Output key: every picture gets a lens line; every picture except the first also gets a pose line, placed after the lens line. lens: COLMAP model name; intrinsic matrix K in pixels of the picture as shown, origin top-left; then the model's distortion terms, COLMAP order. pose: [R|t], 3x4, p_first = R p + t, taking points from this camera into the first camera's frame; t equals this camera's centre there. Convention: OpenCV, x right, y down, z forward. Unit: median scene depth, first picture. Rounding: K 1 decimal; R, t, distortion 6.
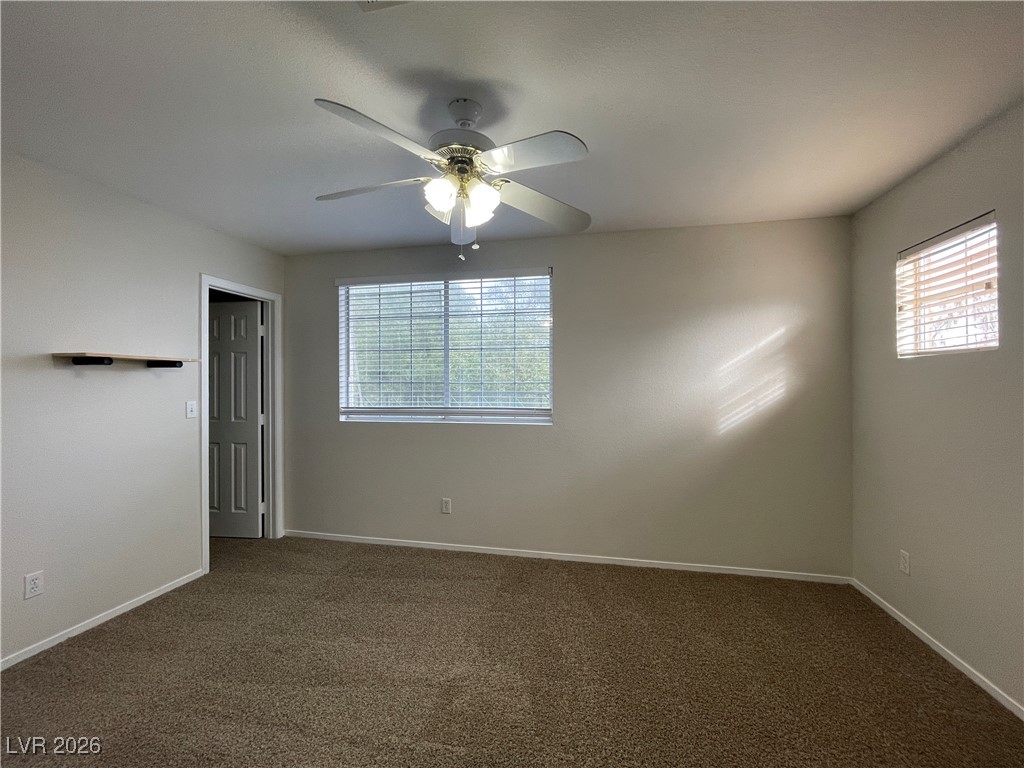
lens RADIAL K [[416.0, 0, 514.4], [0, 416.0, 383.0], [0, 0, 1]] dist [-0.003066, 0.000160]
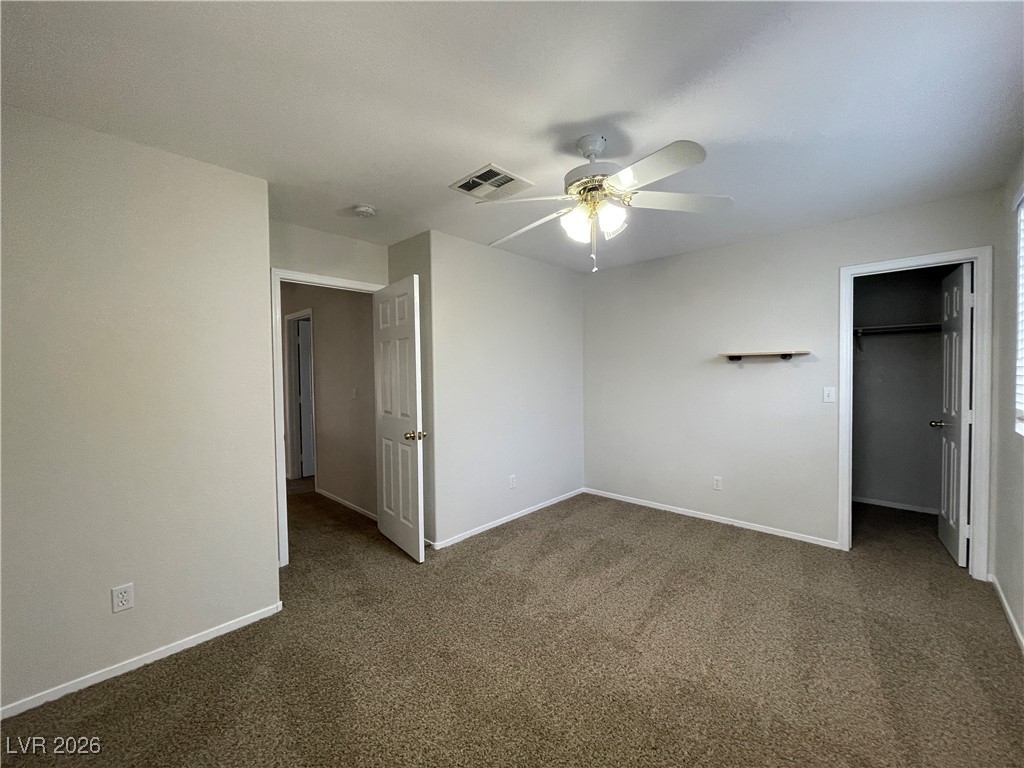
lens RADIAL K [[416.0, 0, 514.4], [0, 416.0, 383.0], [0, 0, 1]] dist [-0.003066, 0.000160]
pose [[-0.519630, 0.025019, -0.854025, 0.607445], [0.010922, 0.999684, 0.022641, -0.001671], [0.854322, 0.002437, -0.519739, 0.850777]]
